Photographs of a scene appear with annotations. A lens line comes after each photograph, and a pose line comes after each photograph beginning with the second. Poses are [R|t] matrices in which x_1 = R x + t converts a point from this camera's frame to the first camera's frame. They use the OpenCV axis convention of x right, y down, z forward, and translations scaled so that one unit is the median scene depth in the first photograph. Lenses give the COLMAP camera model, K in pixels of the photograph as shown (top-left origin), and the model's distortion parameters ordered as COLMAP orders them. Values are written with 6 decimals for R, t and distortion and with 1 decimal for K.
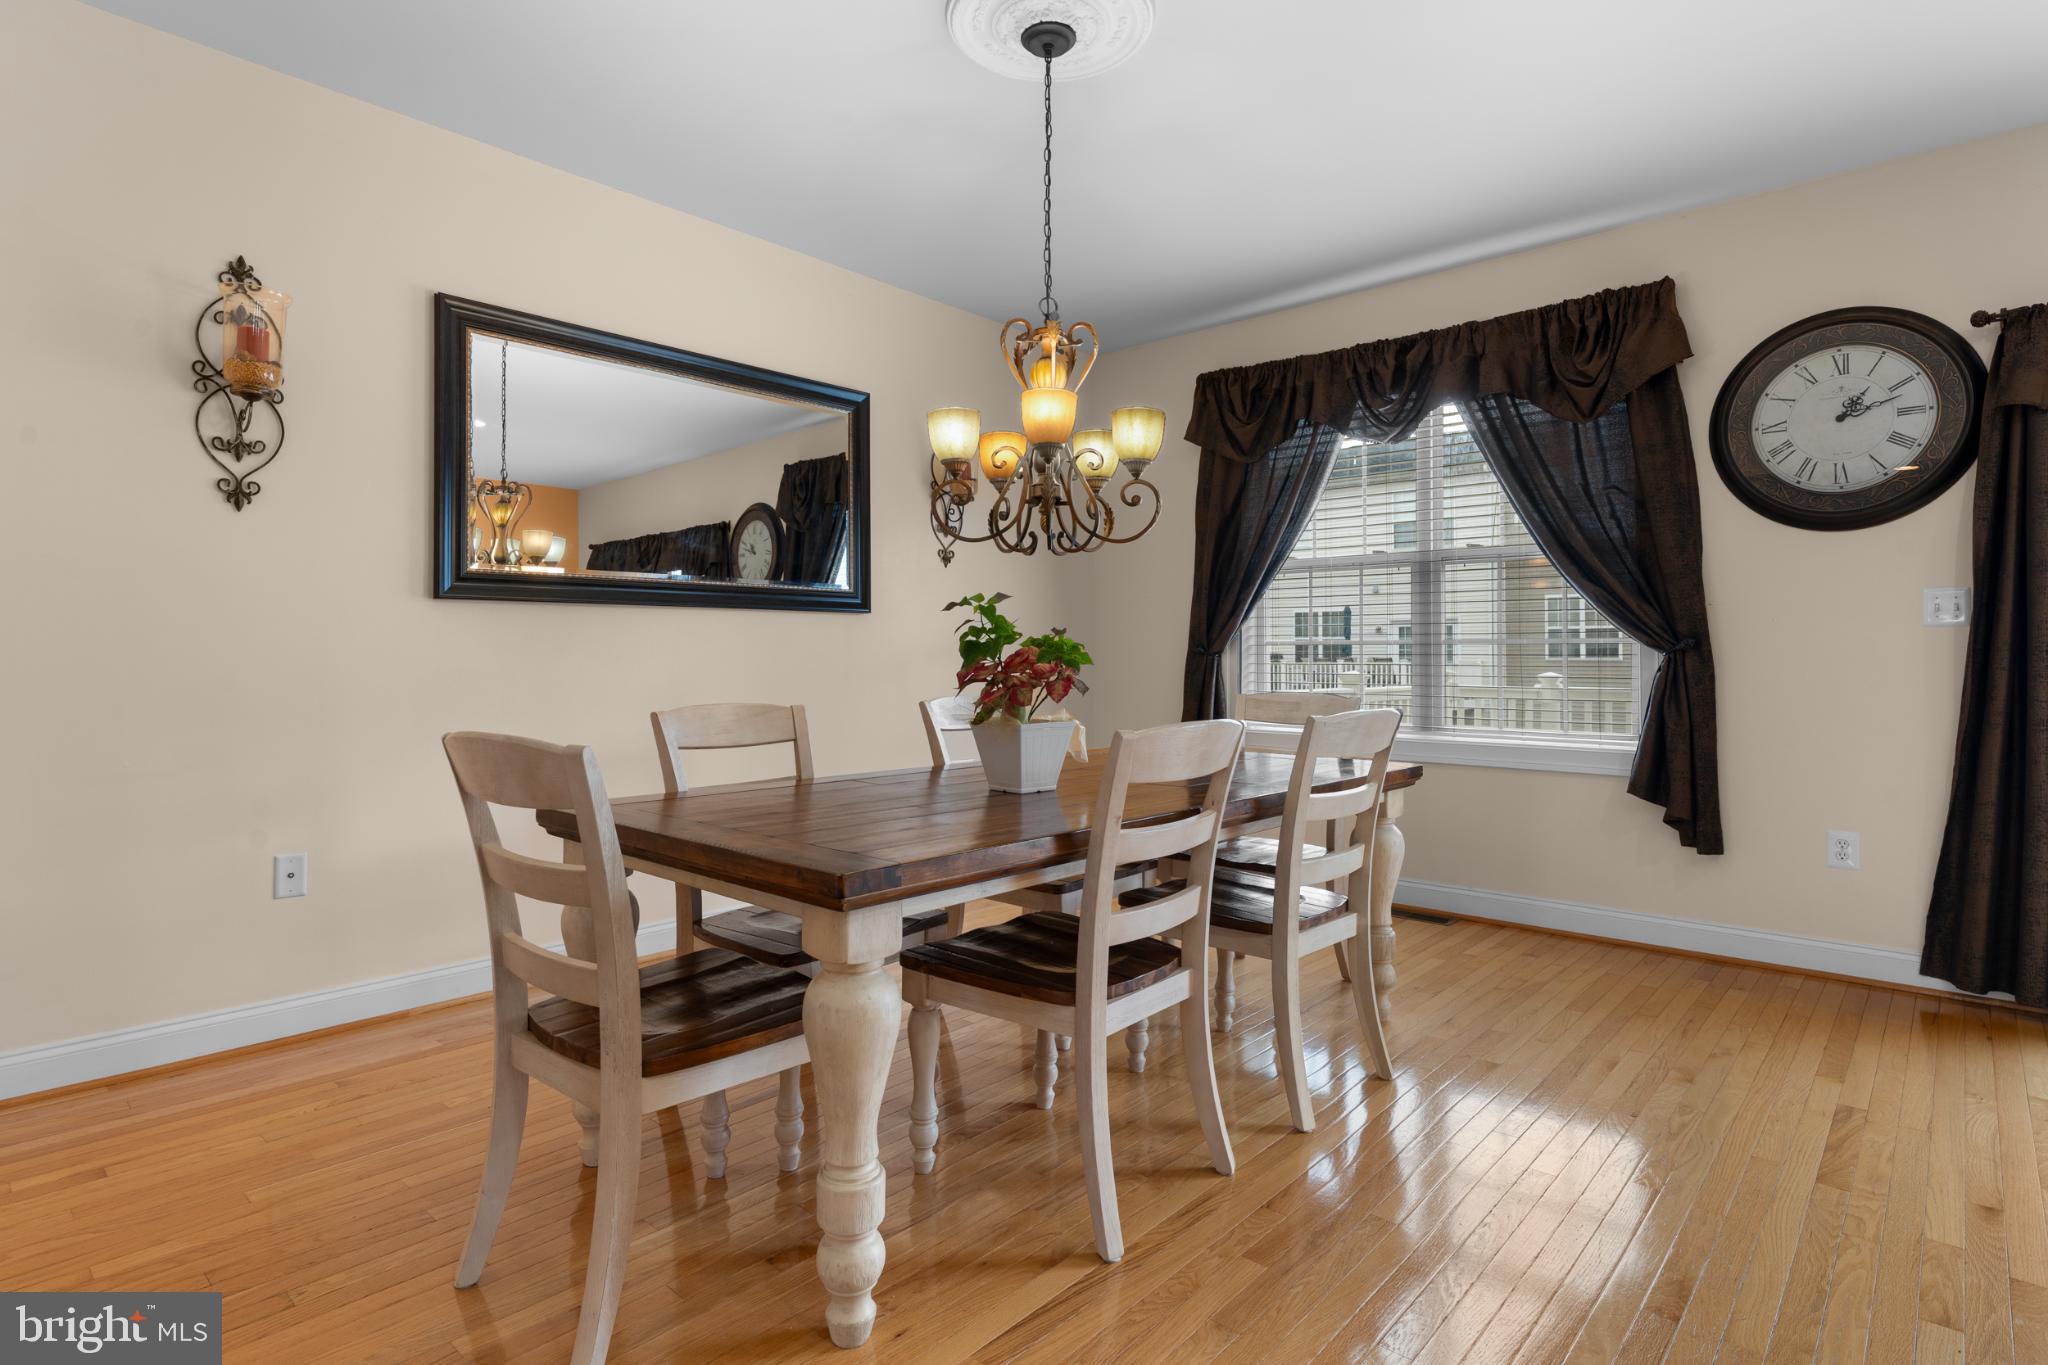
lens RADIAL K [[1031.7, 0, 1014.2], [0, 1031.7, 645.9], [0, 0, 1]] dist [-0.006784, -0.002369]
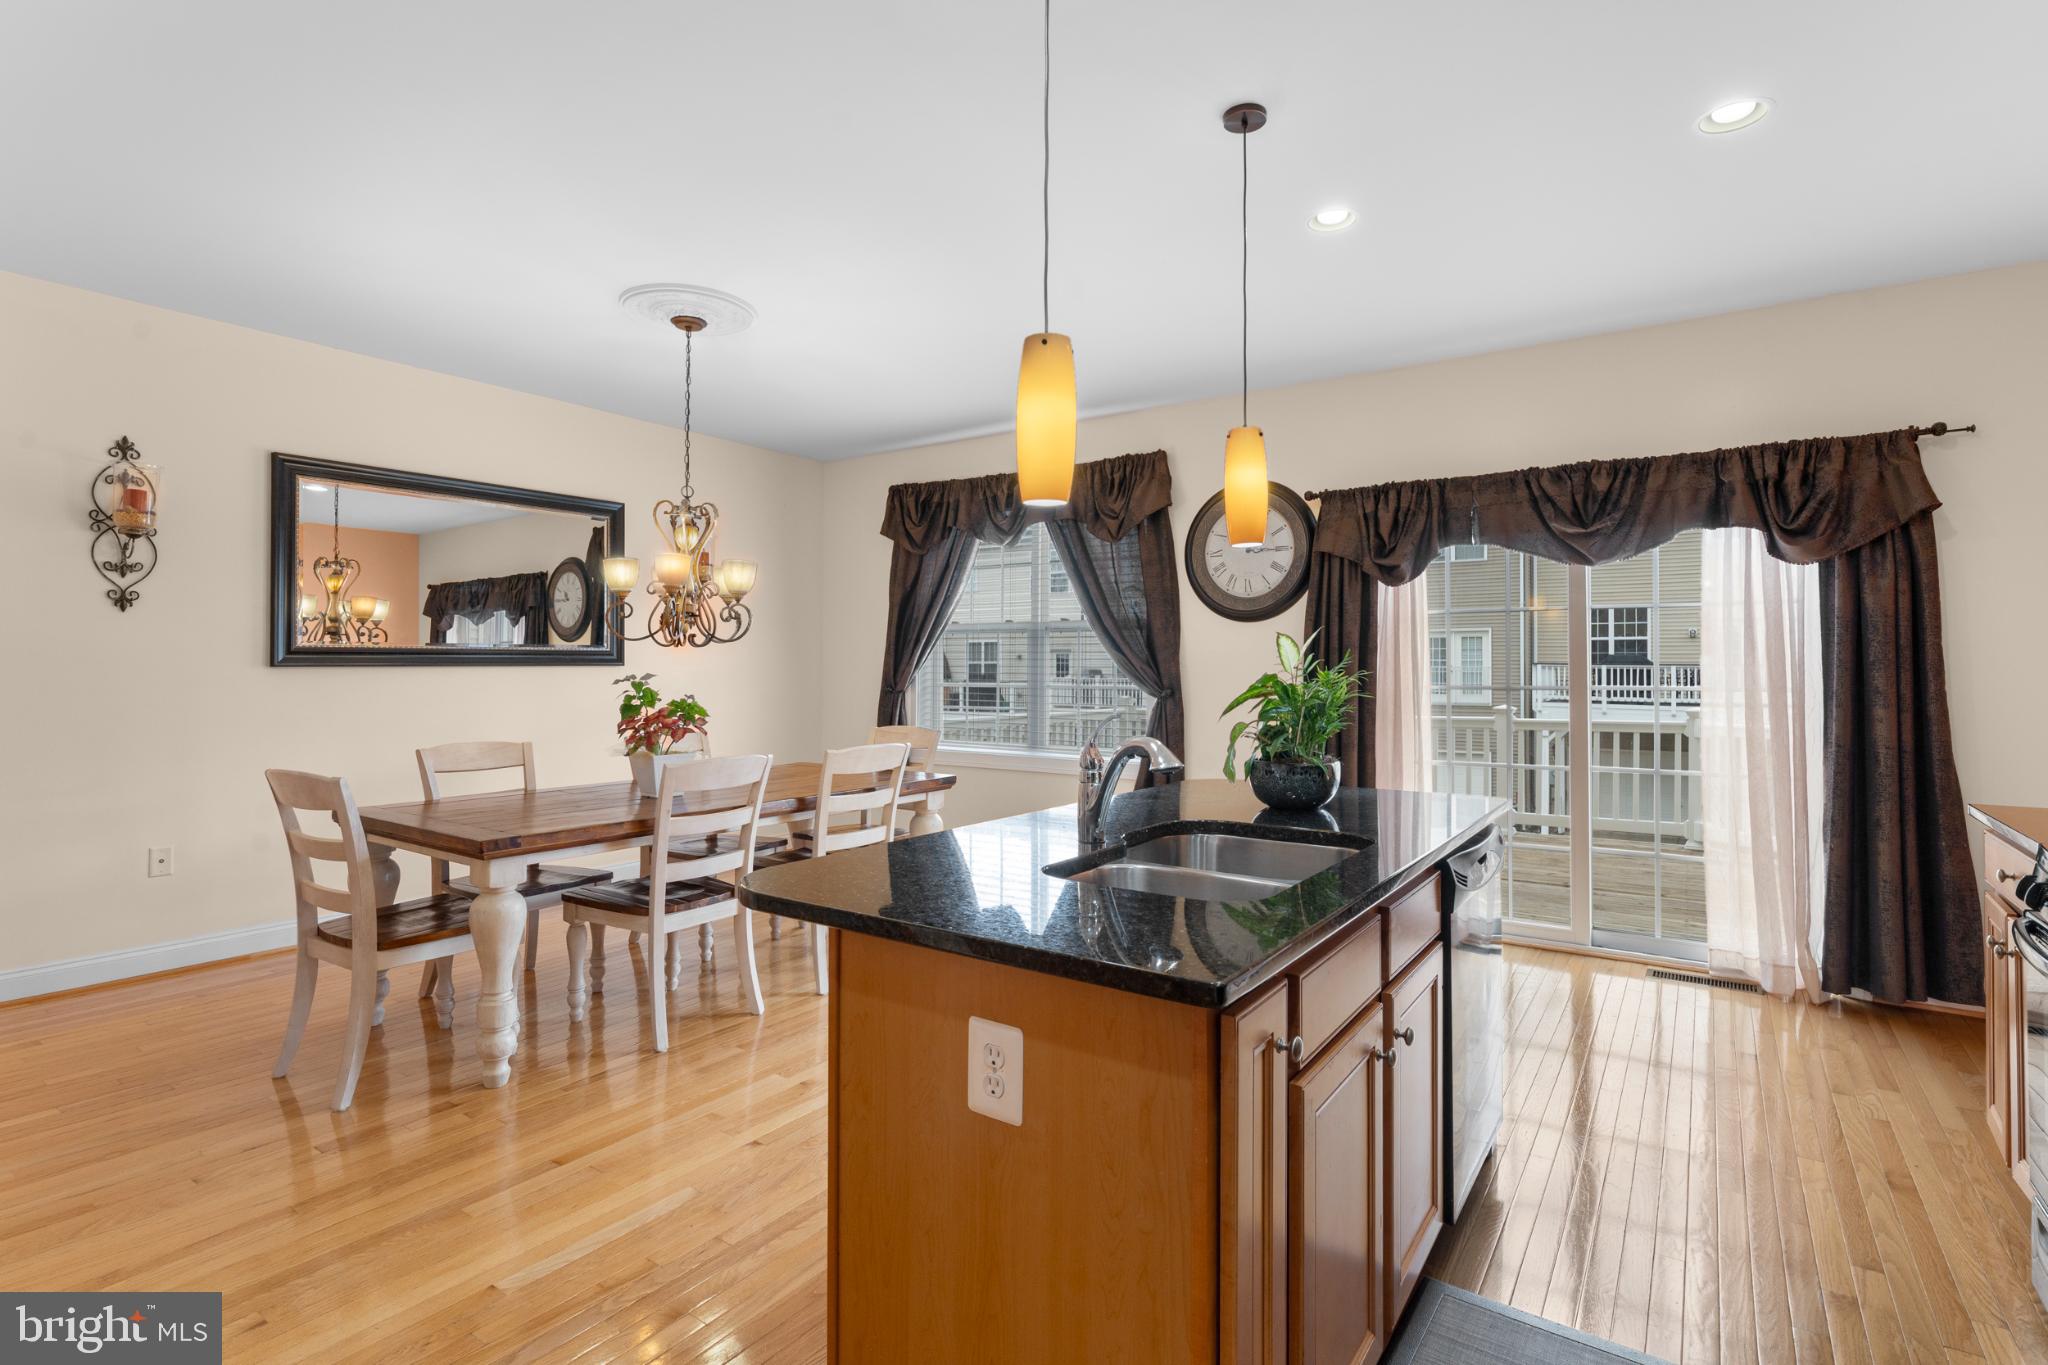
lens RADIAL K [[952.7, 0, 1000.7], [0, 952.7, 657.4], [0, 0, 1]] dist [-0.005589, -0.001787]
pose [[0.991465, 0.004584, 0.130293, 0.306121], [-0.004602, 0.999989, -0.000163, -0.071717], [-0.130293, -0.000438, 0.991475, -0.496739]]
